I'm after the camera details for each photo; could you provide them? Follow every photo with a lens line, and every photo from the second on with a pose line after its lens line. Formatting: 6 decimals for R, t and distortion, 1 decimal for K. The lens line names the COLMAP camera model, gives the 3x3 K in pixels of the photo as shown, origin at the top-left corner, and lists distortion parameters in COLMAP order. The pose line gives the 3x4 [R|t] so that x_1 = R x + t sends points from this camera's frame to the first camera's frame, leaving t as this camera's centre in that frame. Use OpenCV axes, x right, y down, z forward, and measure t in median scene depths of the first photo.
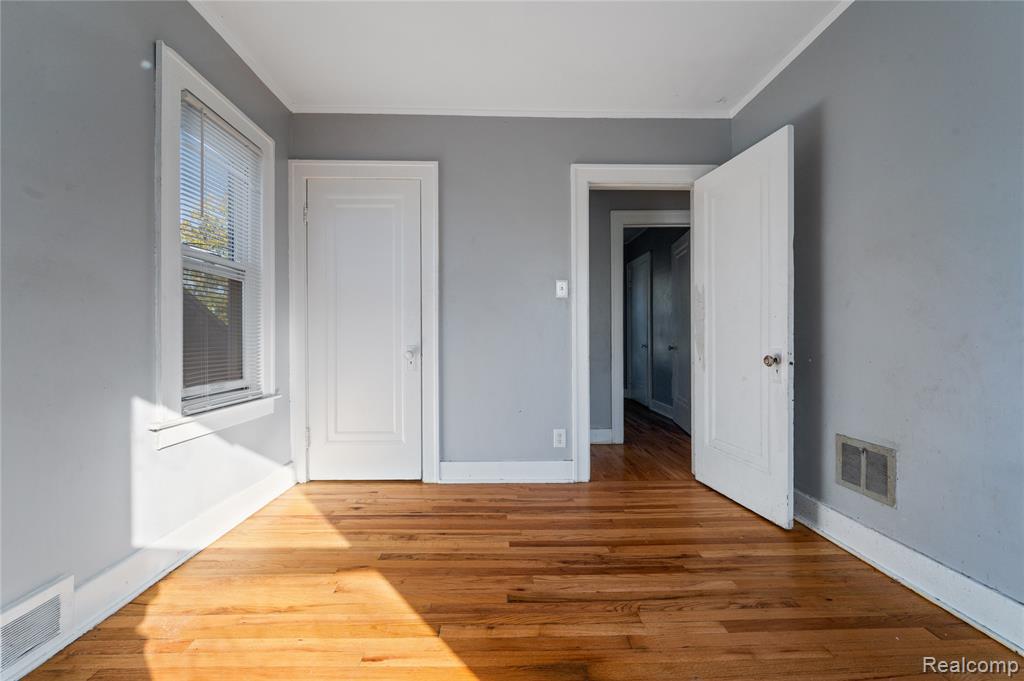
lens RADIAL K [[408.3, 0, 510.0], [0, 408.3, 339.5], [0, 0, 1]] dist [0.000903, 0.000181]
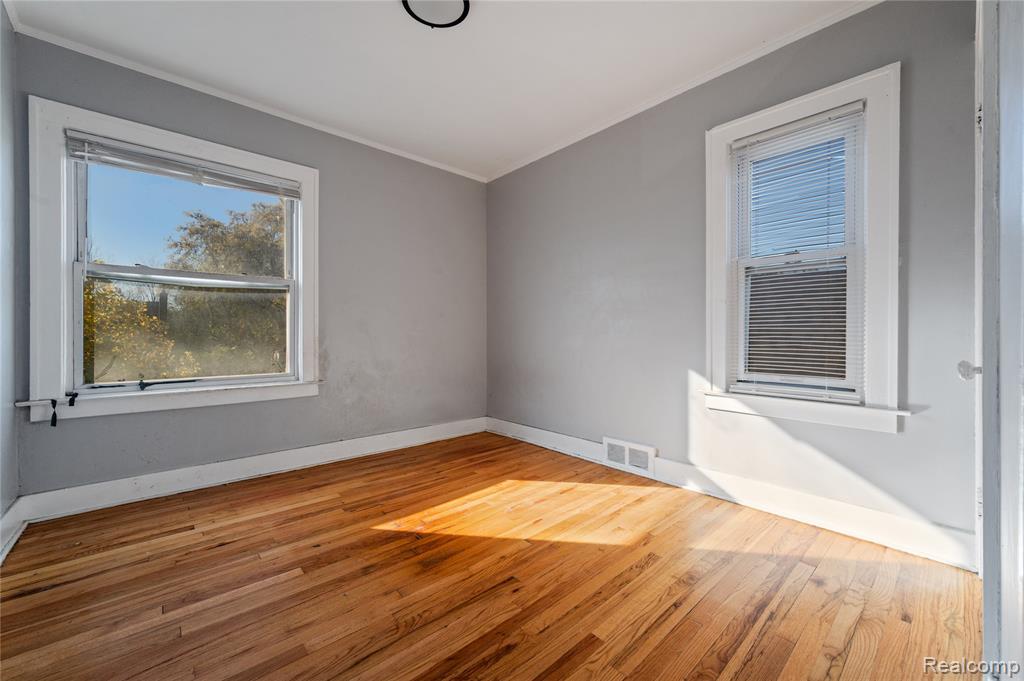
lens RADIAL K [[408.3, 0, 511.3], [0, 408.3, 336.4], [0, 0, 1]] dist [0.000903, 0.000181]
pose [[-0.767069, 0.004031, -0.641552, 0.600759], [0.002644, 0.999992, 0.003123, 0.002101], [0.641559, 0.000699, -0.767074, 1.591857]]
